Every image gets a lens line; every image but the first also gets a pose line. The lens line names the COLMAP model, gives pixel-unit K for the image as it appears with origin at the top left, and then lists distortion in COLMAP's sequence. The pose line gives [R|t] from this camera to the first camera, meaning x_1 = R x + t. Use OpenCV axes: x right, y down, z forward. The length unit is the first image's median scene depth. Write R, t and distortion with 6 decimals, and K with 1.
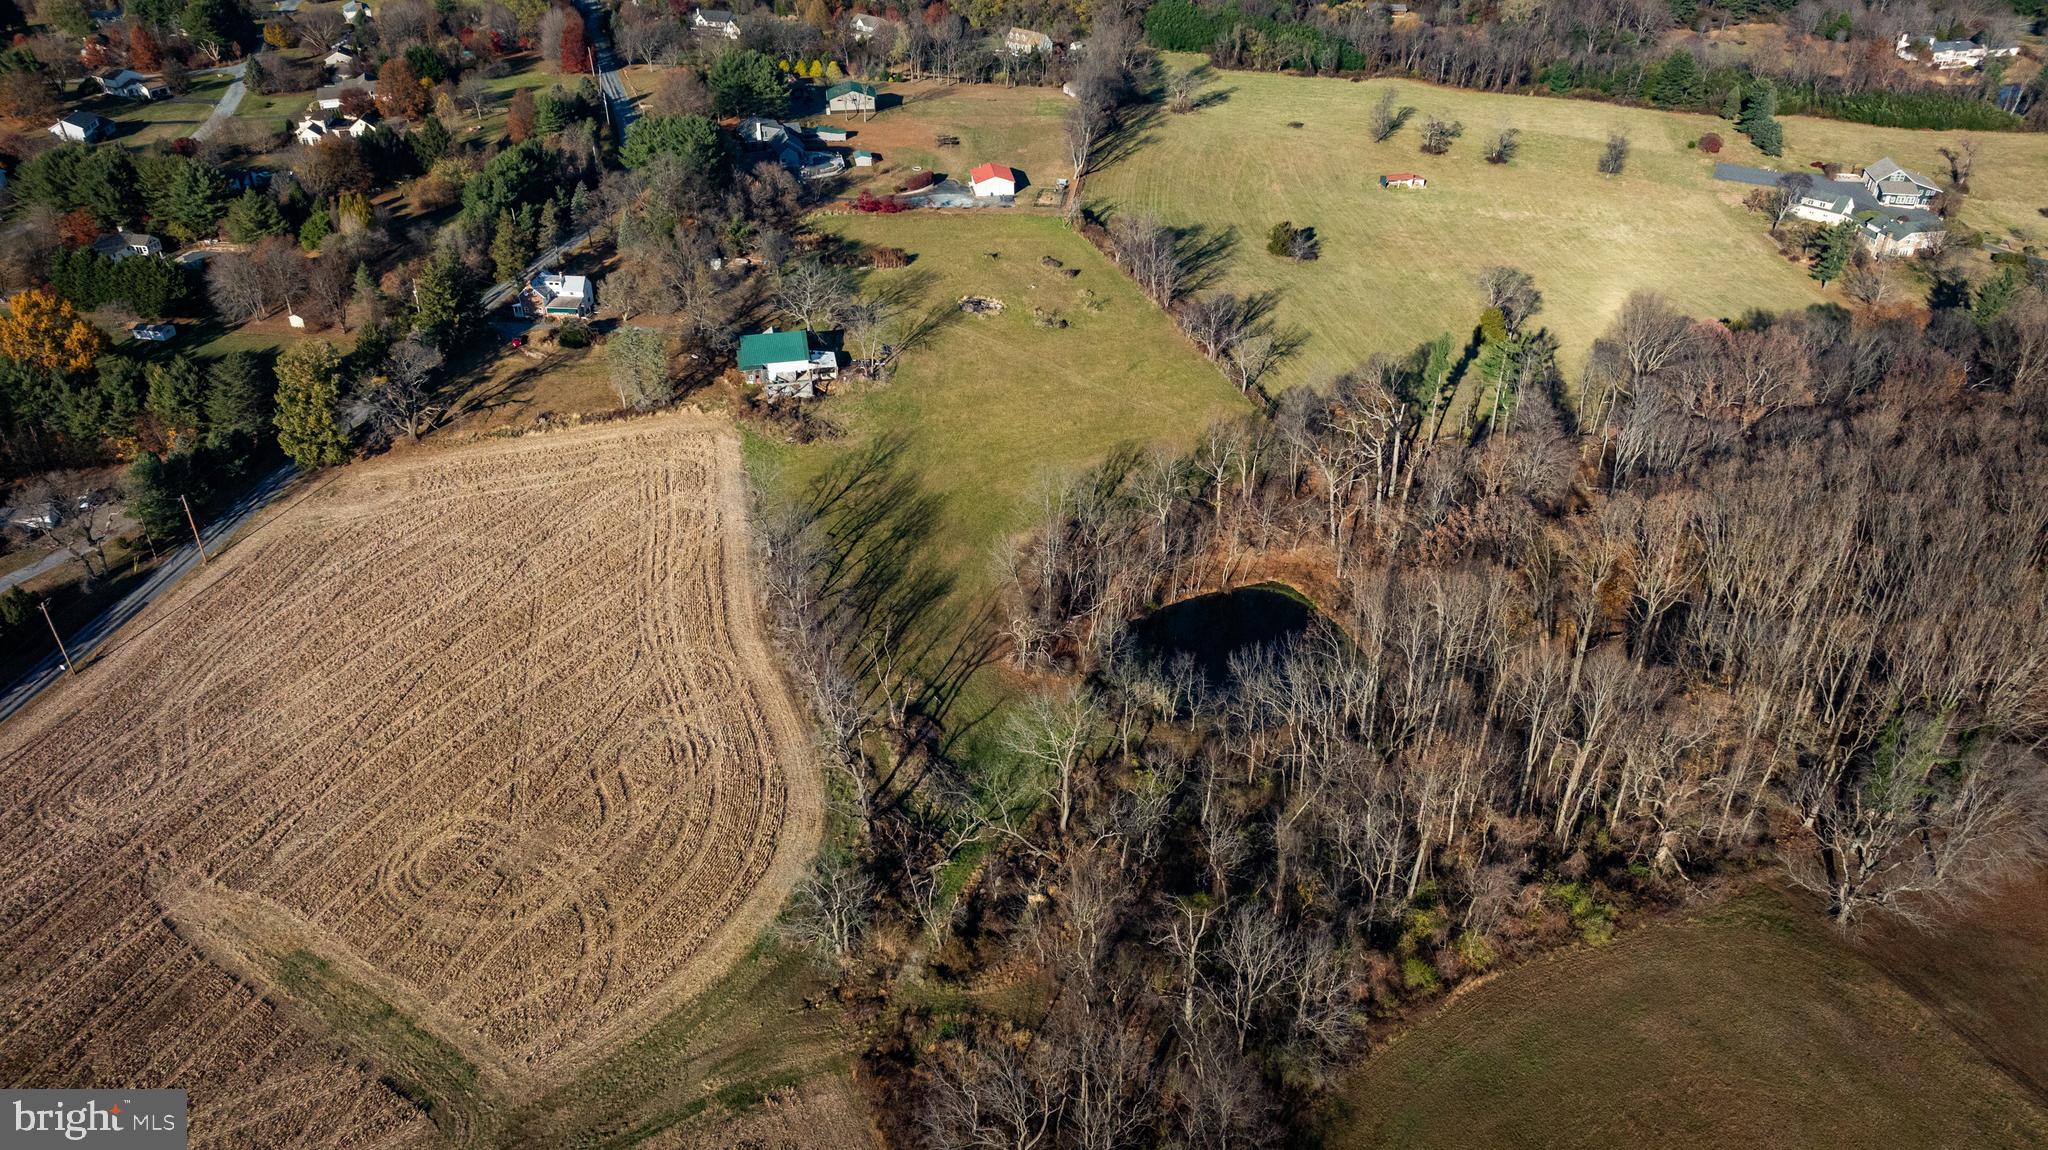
lens RADIAL K [[1450.6, 0, 1025.3], [0, 1450.6, 573.4], [0, 0, 1]] dist [-0.030923, 0.030580]
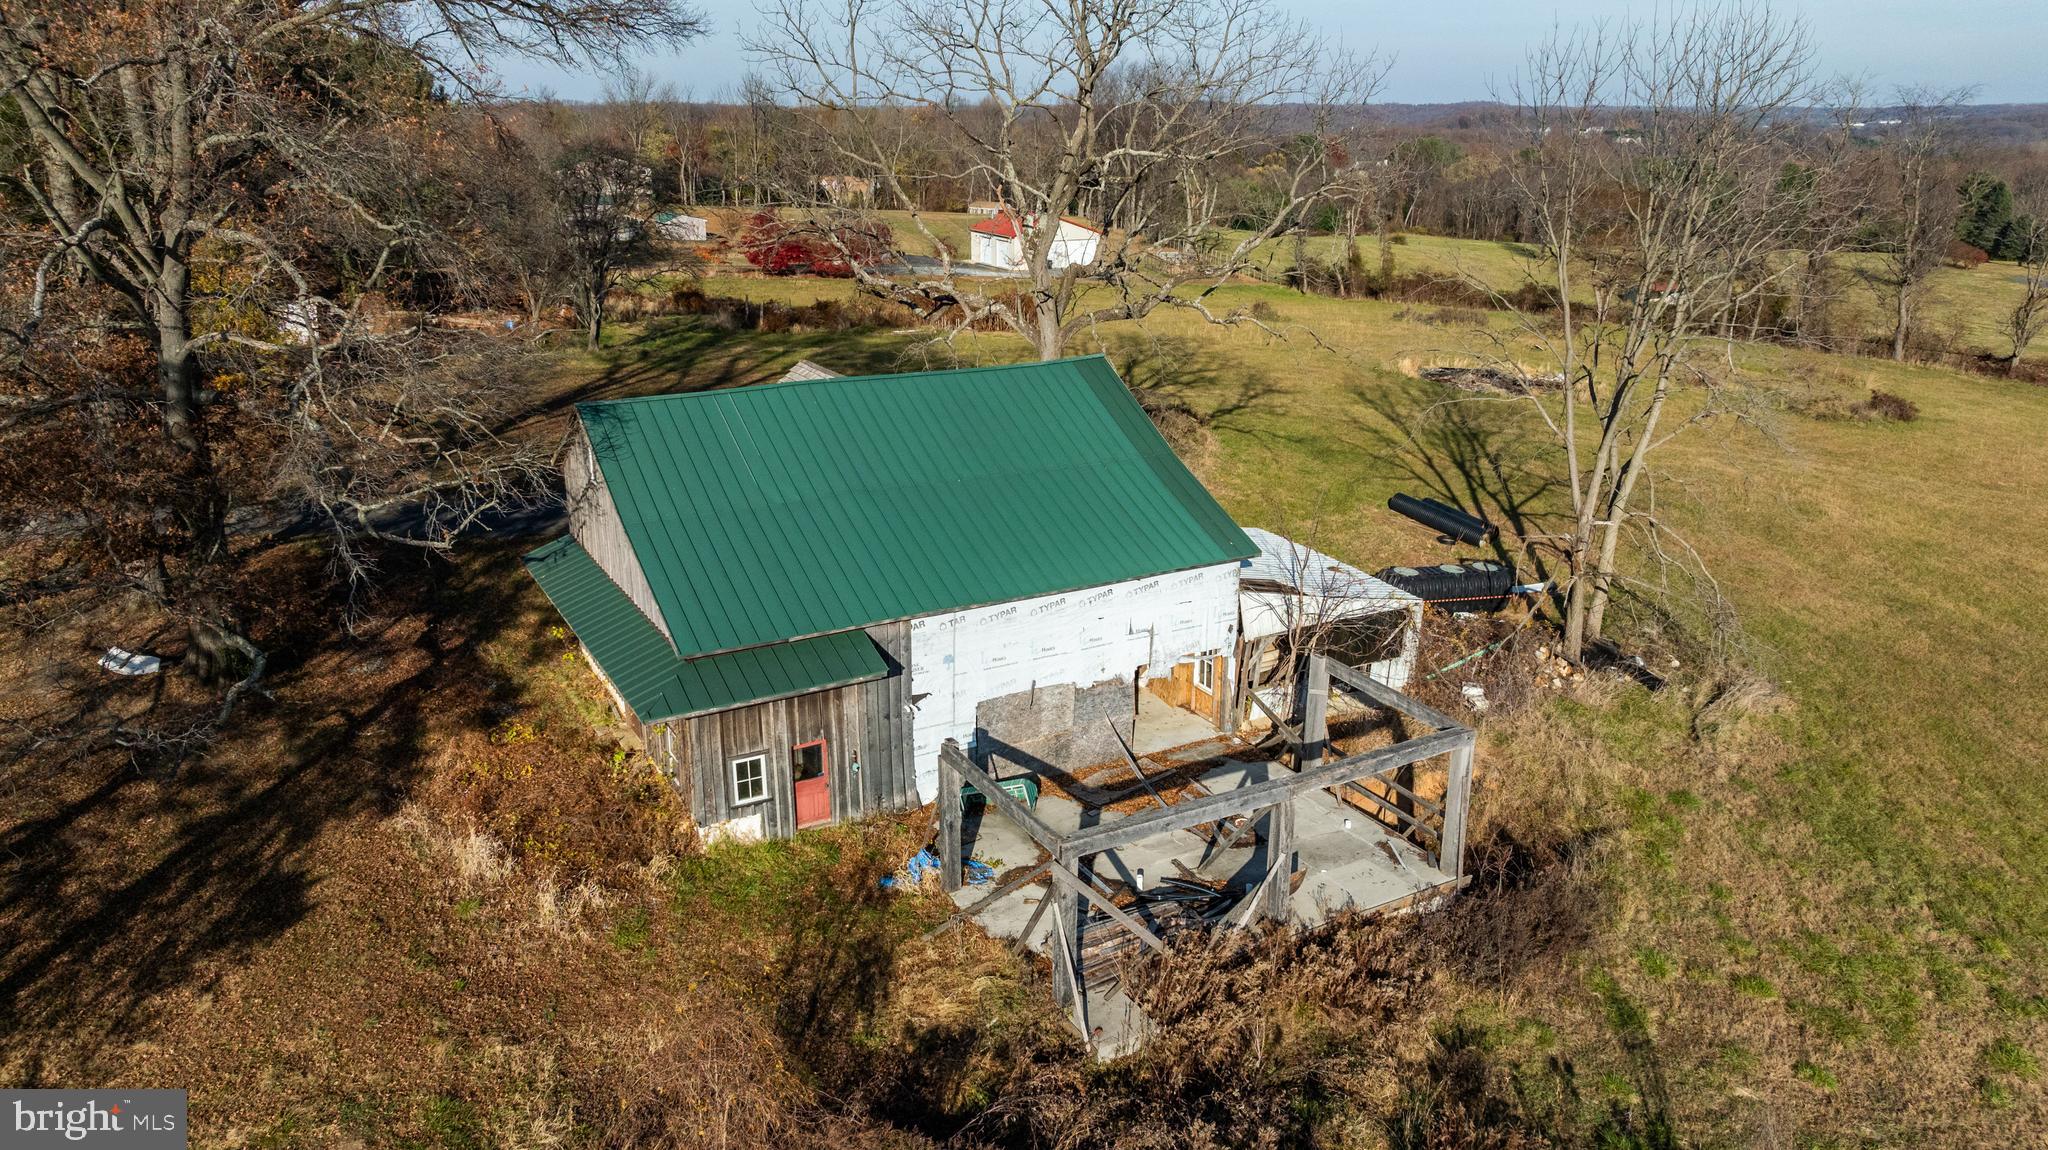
lens RADIAL K [[1450.6, 0, 1020.4], [0, 1450.6, 570.8], [0, 0, 1]] dist [-0.030923, 0.030580]
pose [[0.960036, -0.085329, 0.266551, -0.182957], [0.150722, 0.960115, -0.235502, -0.115032], [-0.235825, 0.266266, 0.934606, 0.841722]]
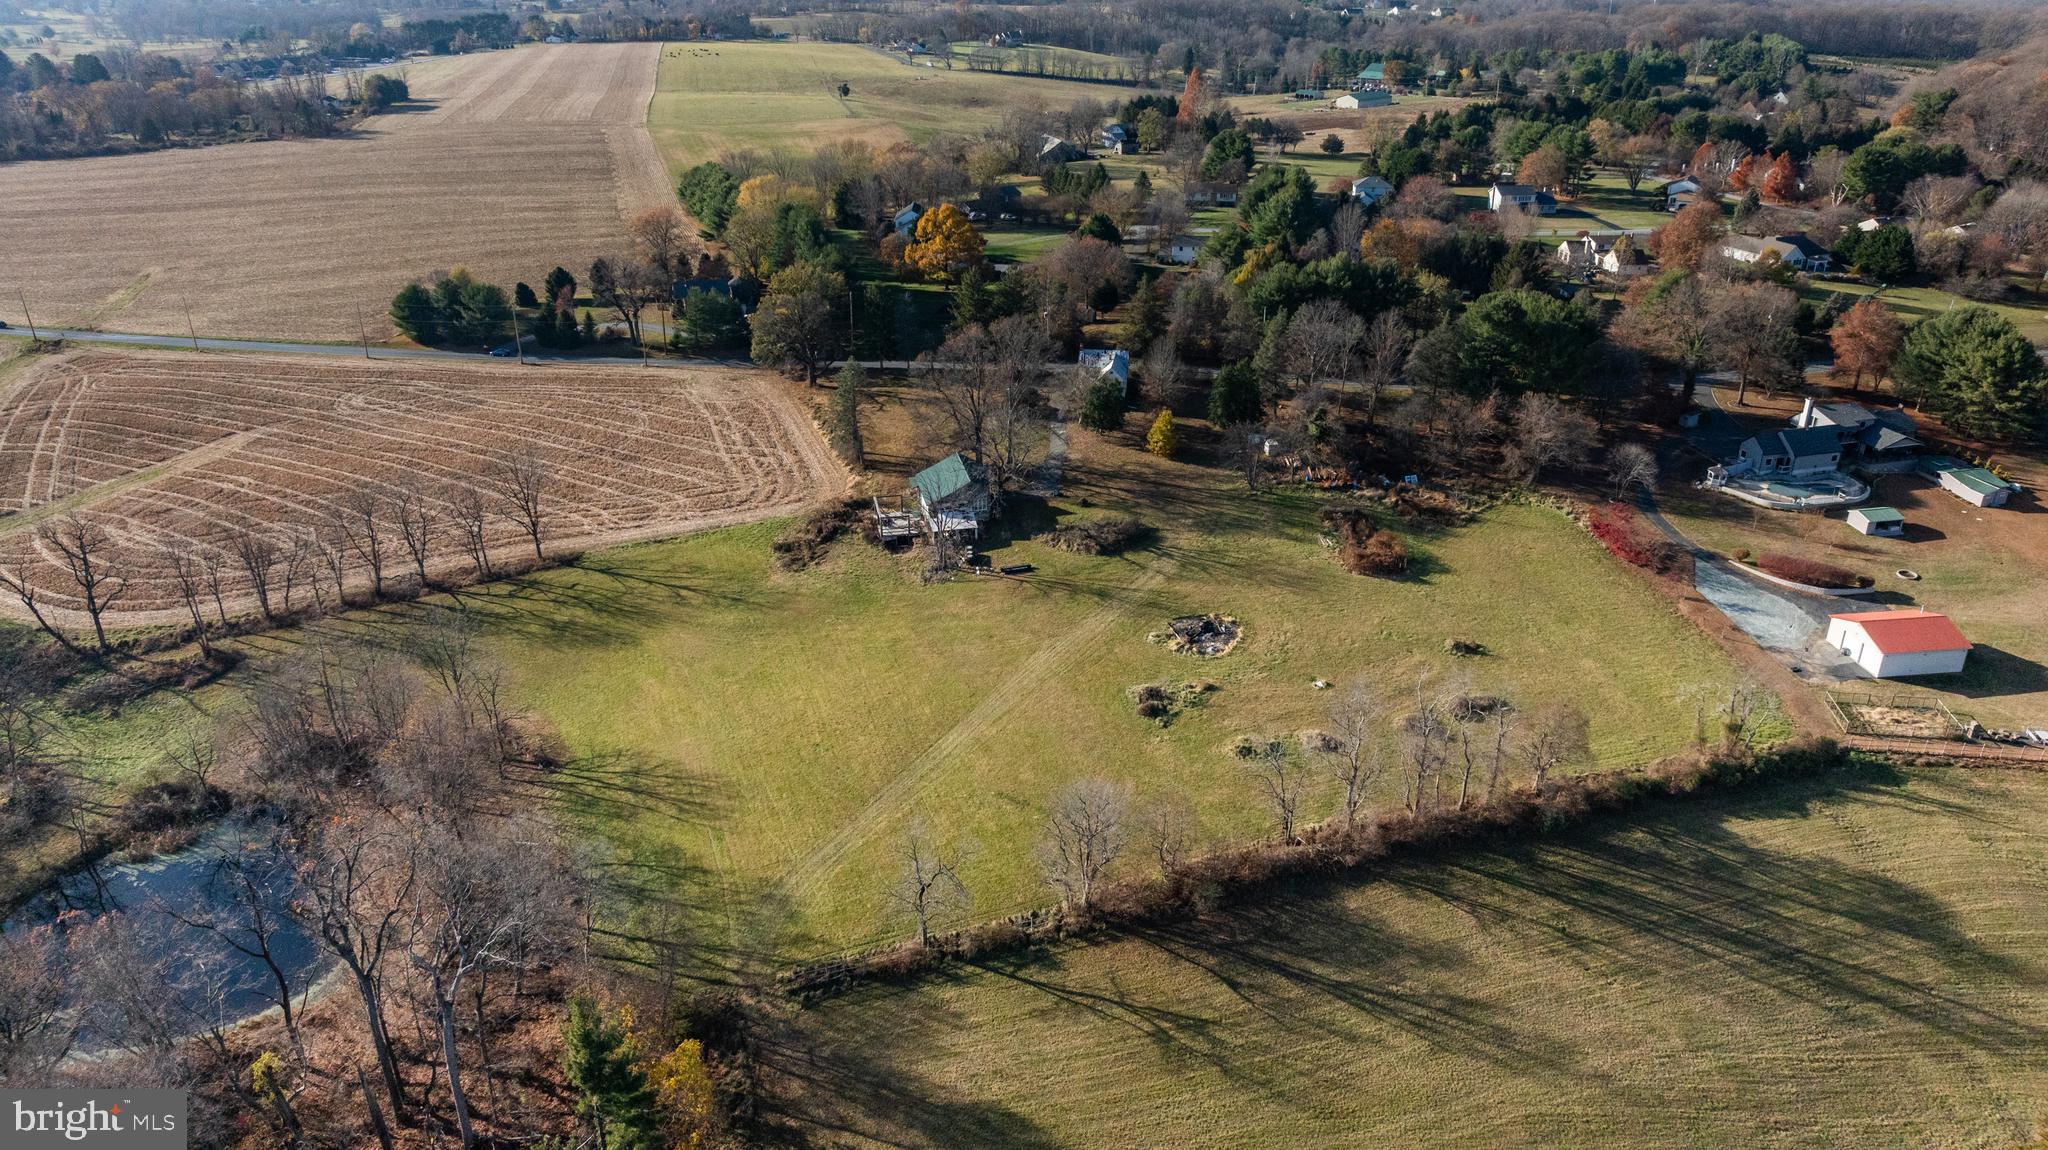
lens RADIAL K [[1450.6, 0, 1017.9], [0, 1450.6, 571.1], [0, 0, 1]] dist [-0.030923, 0.030580]
pose [[-0.020107, 0.424227, -0.905333, 0.514012], [-0.534485, 0.760699, 0.368324, -0.398209], [0.844939, 0.491293, 0.211448, 0.837713]]
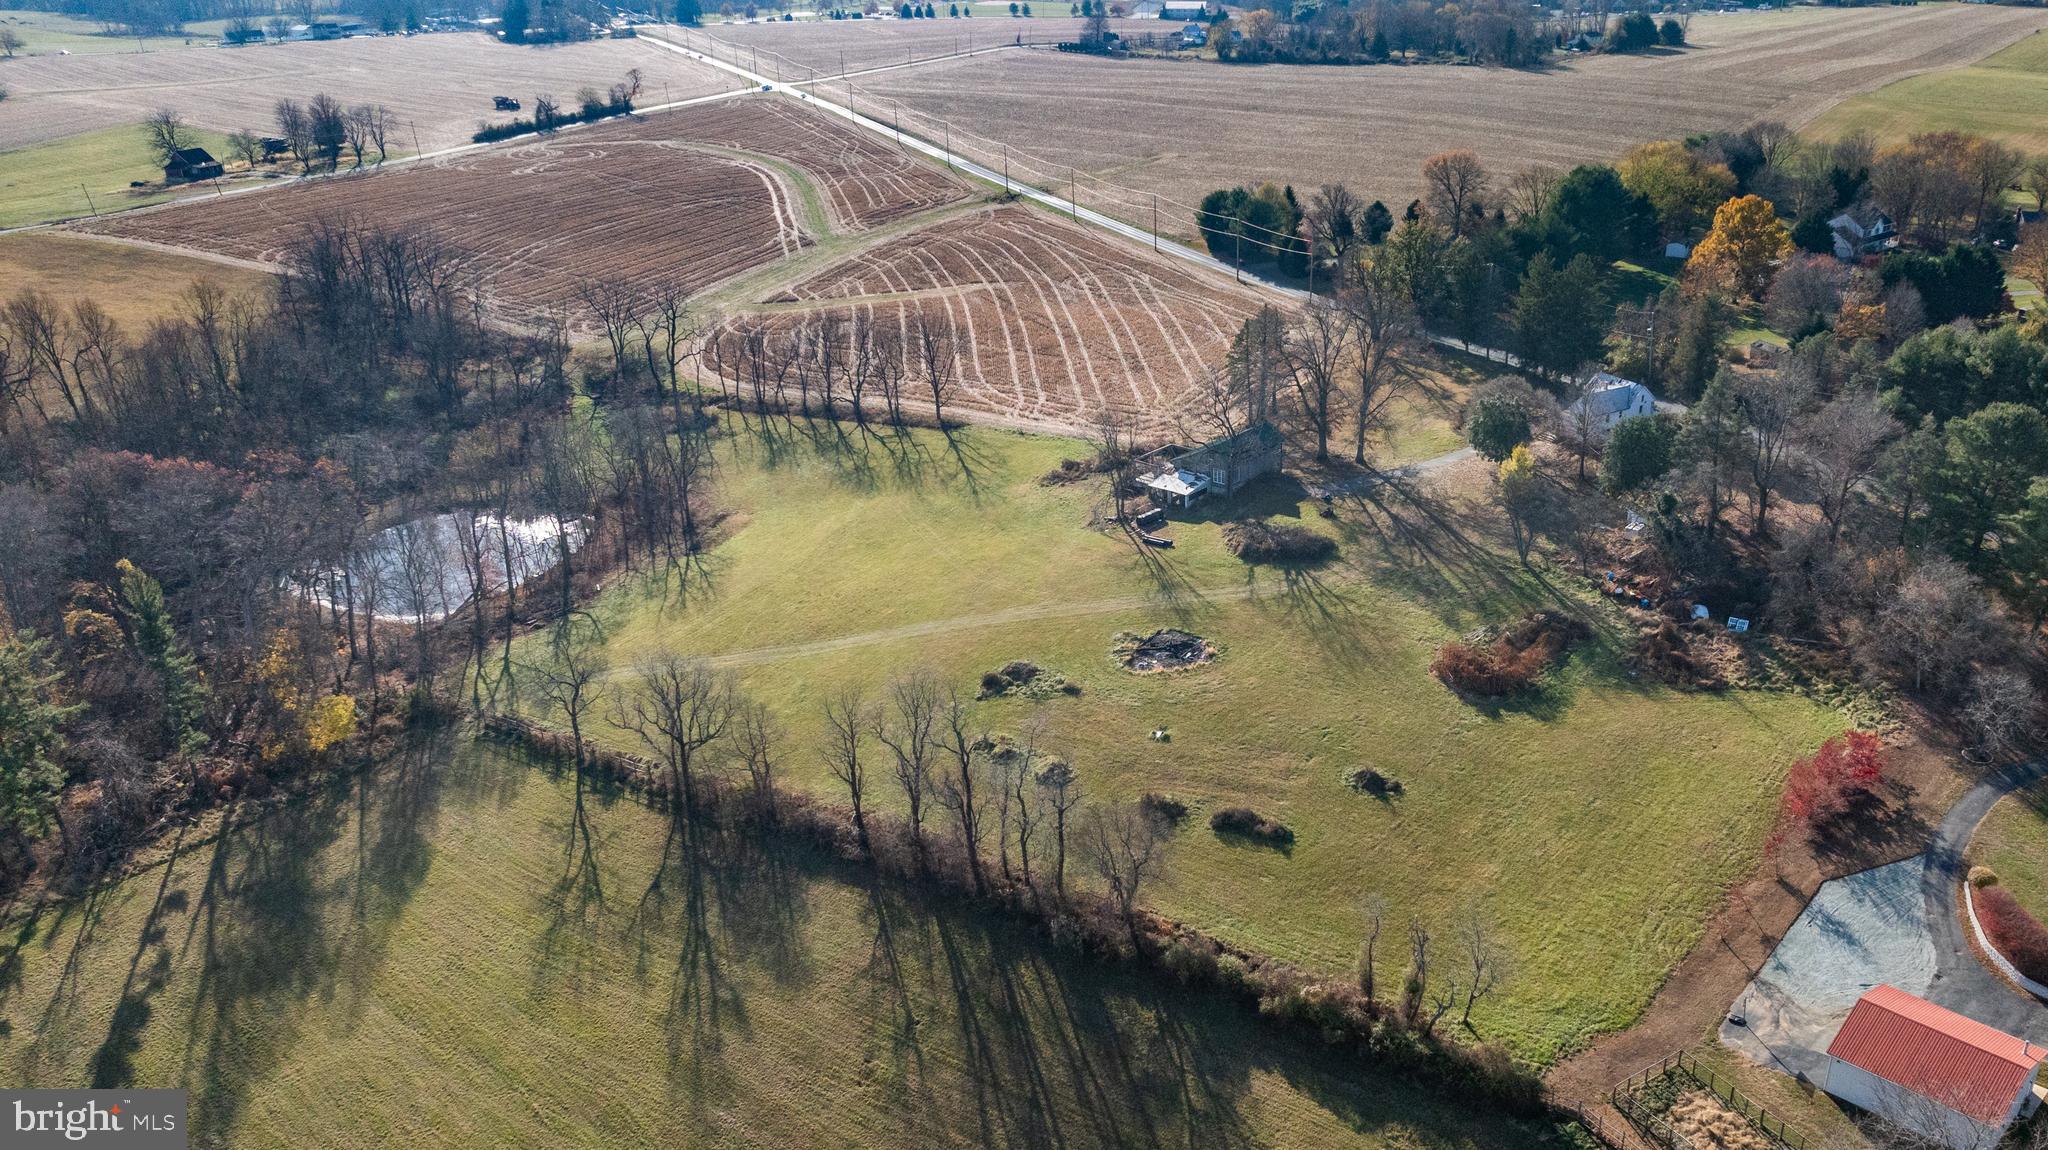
lens RADIAL K [[1666.9, 0, 1159.9], [0, 1666.9, 630.2], [0, 0, 1]] dist [-0.023566, 0.009879]
pose [[-0.774591, 0.276273, -0.568930, 0.308625], [-0.334403, 0.584625, 0.739180, -0.640990], [0.536827, 0.762815, -0.360459, 1.256602]]
